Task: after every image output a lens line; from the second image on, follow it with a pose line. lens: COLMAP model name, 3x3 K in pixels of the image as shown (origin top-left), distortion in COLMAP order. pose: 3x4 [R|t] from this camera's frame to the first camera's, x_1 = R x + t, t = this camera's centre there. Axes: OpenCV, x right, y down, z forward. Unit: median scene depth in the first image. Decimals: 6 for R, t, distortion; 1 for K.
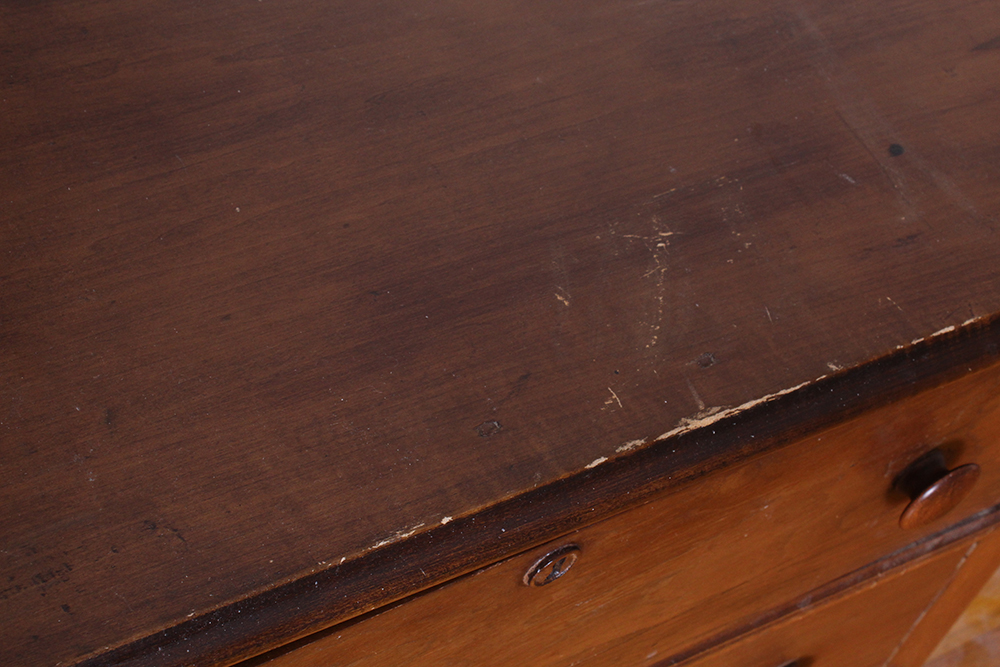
lens RADIAL K [[1705.4, 0, 500.0], [0, 1705.4, 333.5], [0, 0, 1]] dist [0.019342, -0.005722]
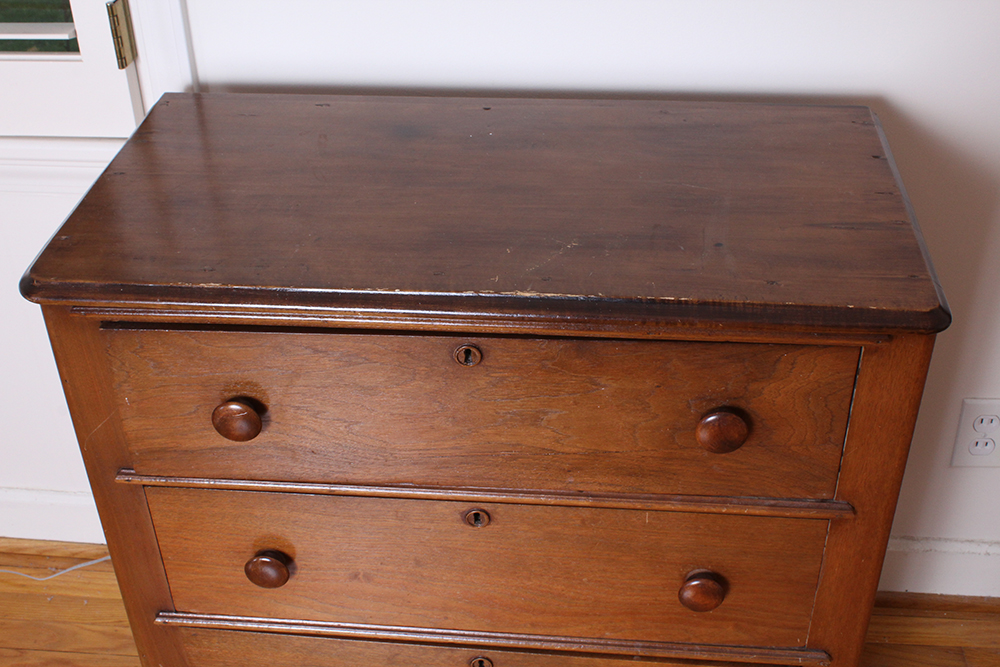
lens RADIAL K [[1200.2, 0, 500.0], [0, 1200.2, 333.5], [0, 0, 1]] dist [-0.010929, 0.008039]
pose [[0.798980, 0.152733, -0.581638, 0.932104], [-0.329120, 0.920556, -0.210374, 0.404716], [0.503300, 0.359513, 0.785773, -0.242098]]
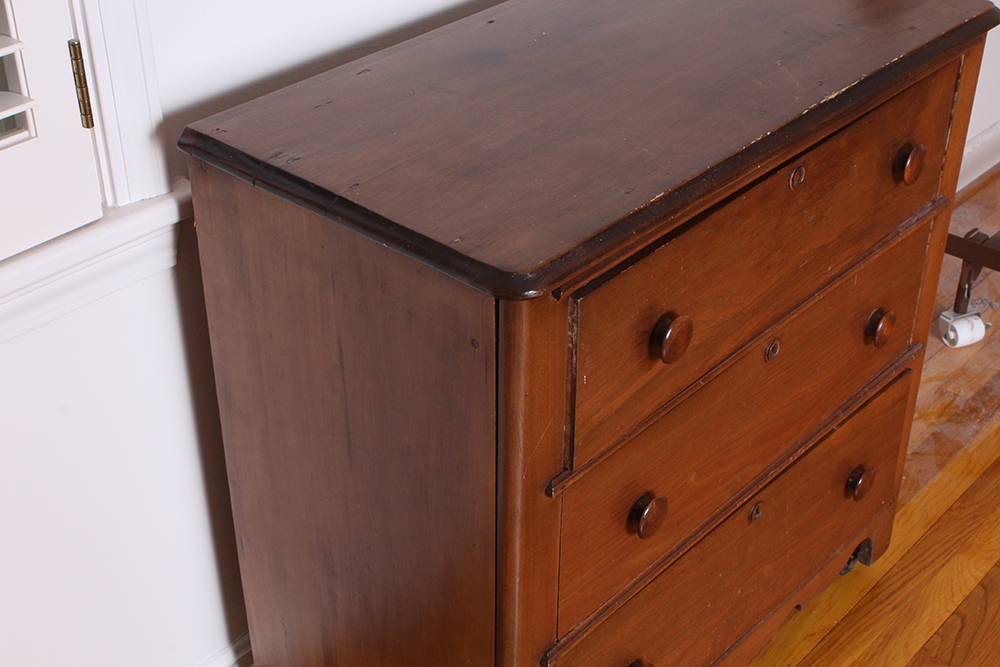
lens RADIAL K [[1439.7, 0, 500.0], [0, 1439.7, 333.5], [0, 0, 1]] dist [-0.030515, -0.062215]
pose [[0.931814, -0.329964, 0.151150, -0.705767], [0.358411, 0.902159, -0.240108, 0.637381], [-0.057135, 0.277910, 0.958906, -0.841608]]
